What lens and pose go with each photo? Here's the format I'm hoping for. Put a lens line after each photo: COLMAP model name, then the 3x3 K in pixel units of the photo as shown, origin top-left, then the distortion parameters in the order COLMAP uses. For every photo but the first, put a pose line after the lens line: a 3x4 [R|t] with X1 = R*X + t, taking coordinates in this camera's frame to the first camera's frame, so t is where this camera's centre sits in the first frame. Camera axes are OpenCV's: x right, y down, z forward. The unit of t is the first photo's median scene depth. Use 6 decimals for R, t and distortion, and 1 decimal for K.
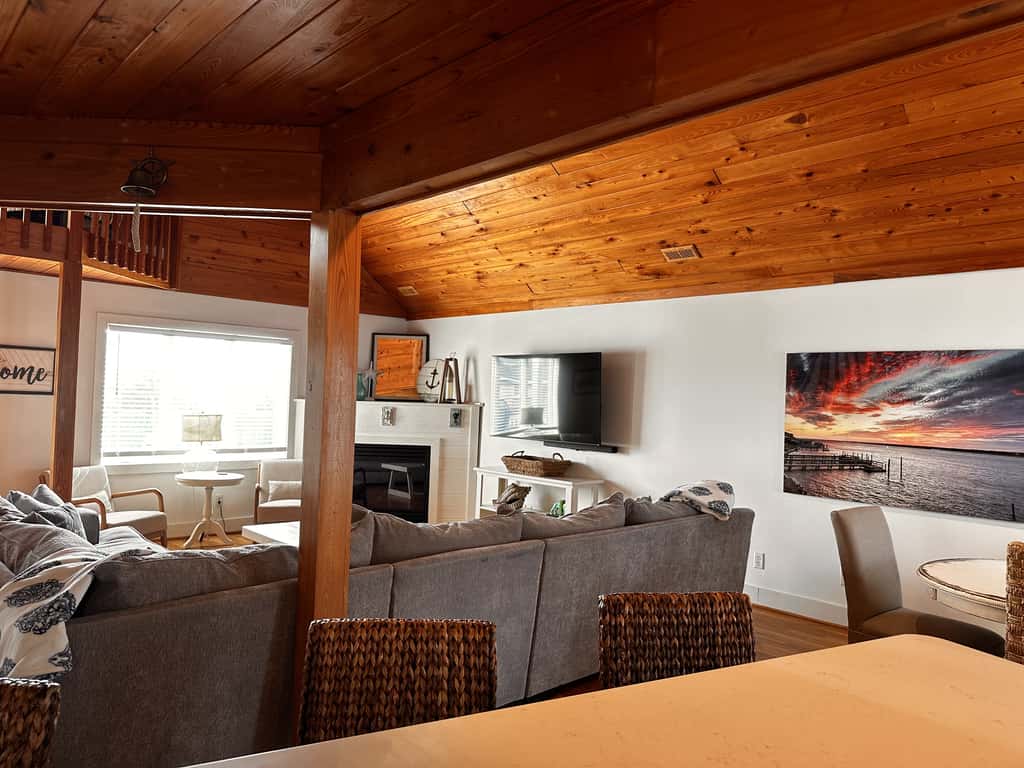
lens RADIAL K [[724.4, 0, 526.8], [0, 724.4, 377.8], [0, 0, 1]] dist [0.054833, -0.071572]
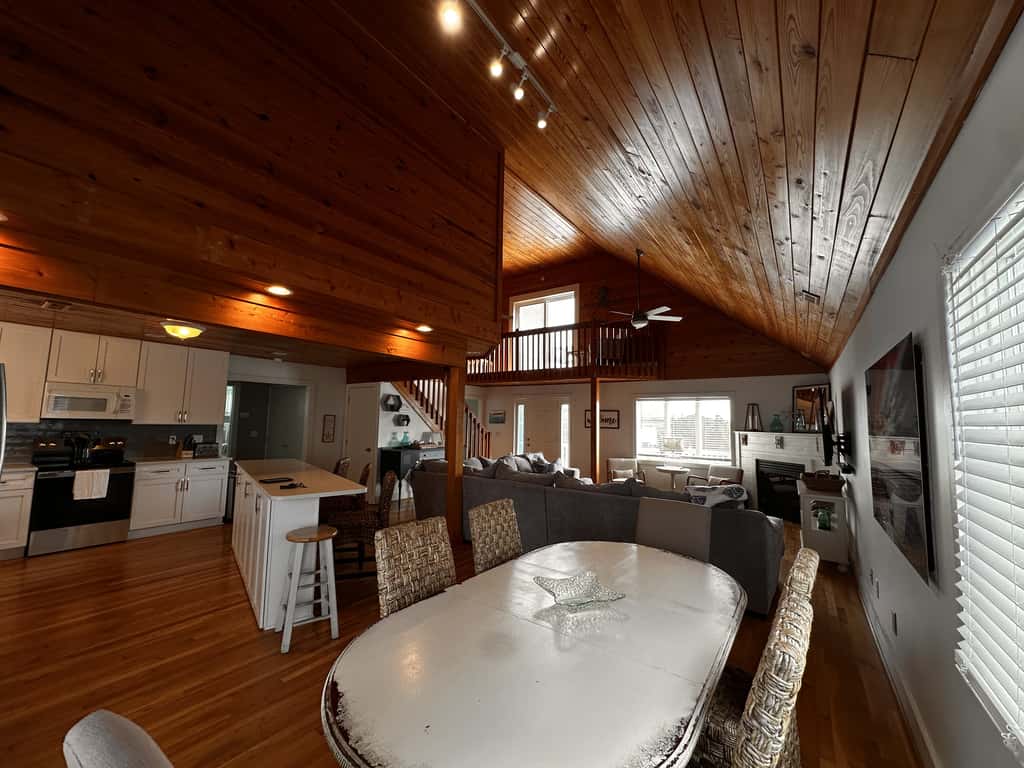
lens RADIAL K [[405.2, 0, 507.0], [0, 405.2, 384.7], [0, 0, 1]] dist [-0.002951, 0.001343]
pose [[0.175165, -0.122486, -0.976890, 0.879235], [0.012536, 0.992428, -0.122187, 0.049811], [0.984459, 0.009156, 0.175374, 0.501799]]
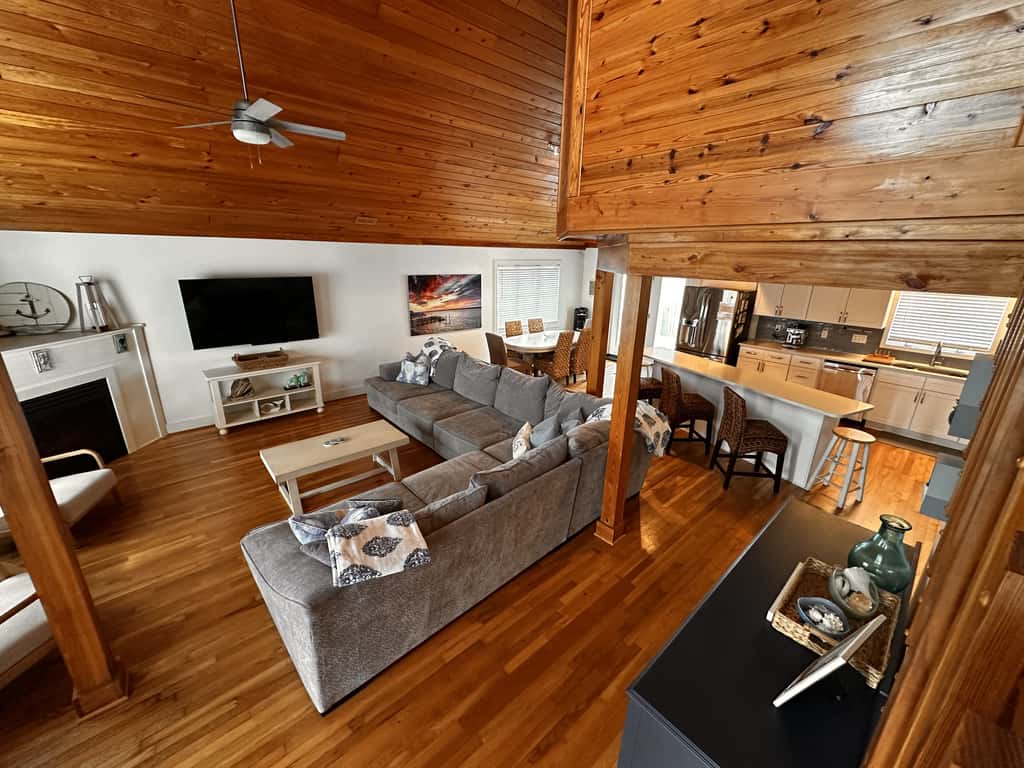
lens RADIAL K [[405.2, 0, 518.9], [0, 405.2, 382.1], [0, 0, 1]] dist [-0.002951, 0.001343]
pose [[0.039743, -0.334110, 0.941696, -1.051317], [-0.044863, 0.940893, 0.335719, -0.182627], [-0.998202, -0.055590, 0.022405, 0.705317]]
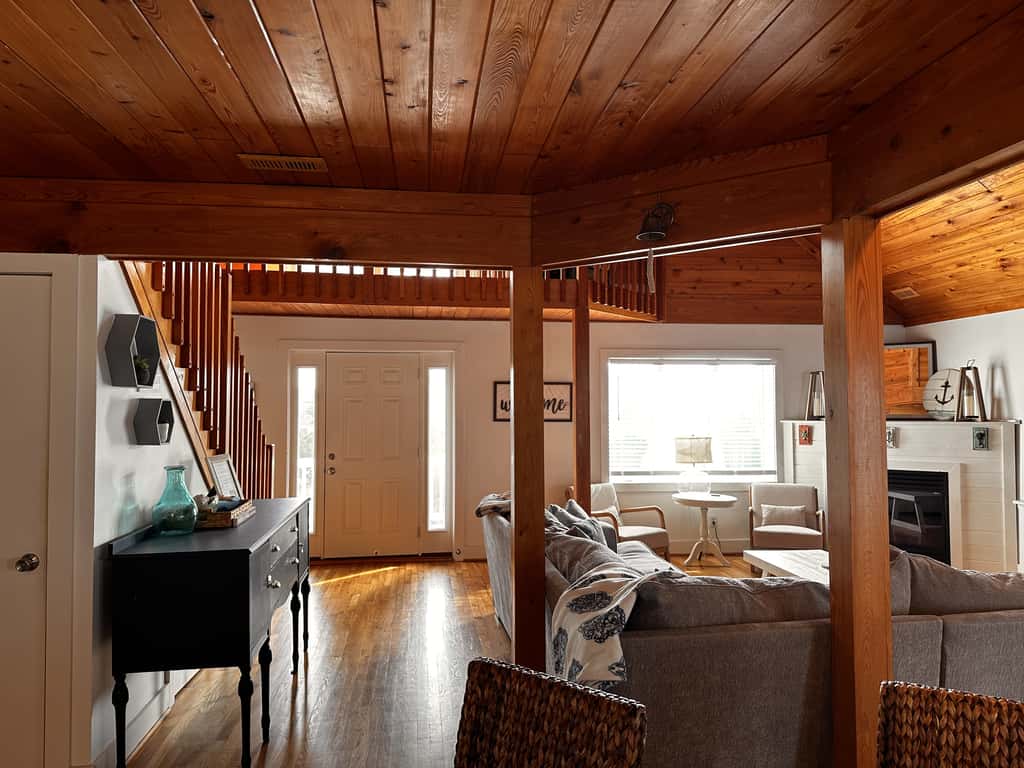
lens RADIAL K [[724.4, 0, 502.7], [0, 724.4, 373.6], [0, 0, 1]] dist [0.054833, -0.071572]
pose [[0.801923, -0.061977, -0.594203, -0.057948], [0.044673, 0.998041, -0.043809, -0.010792], [0.595754, 0.008587, 0.803121, 0.005231]]
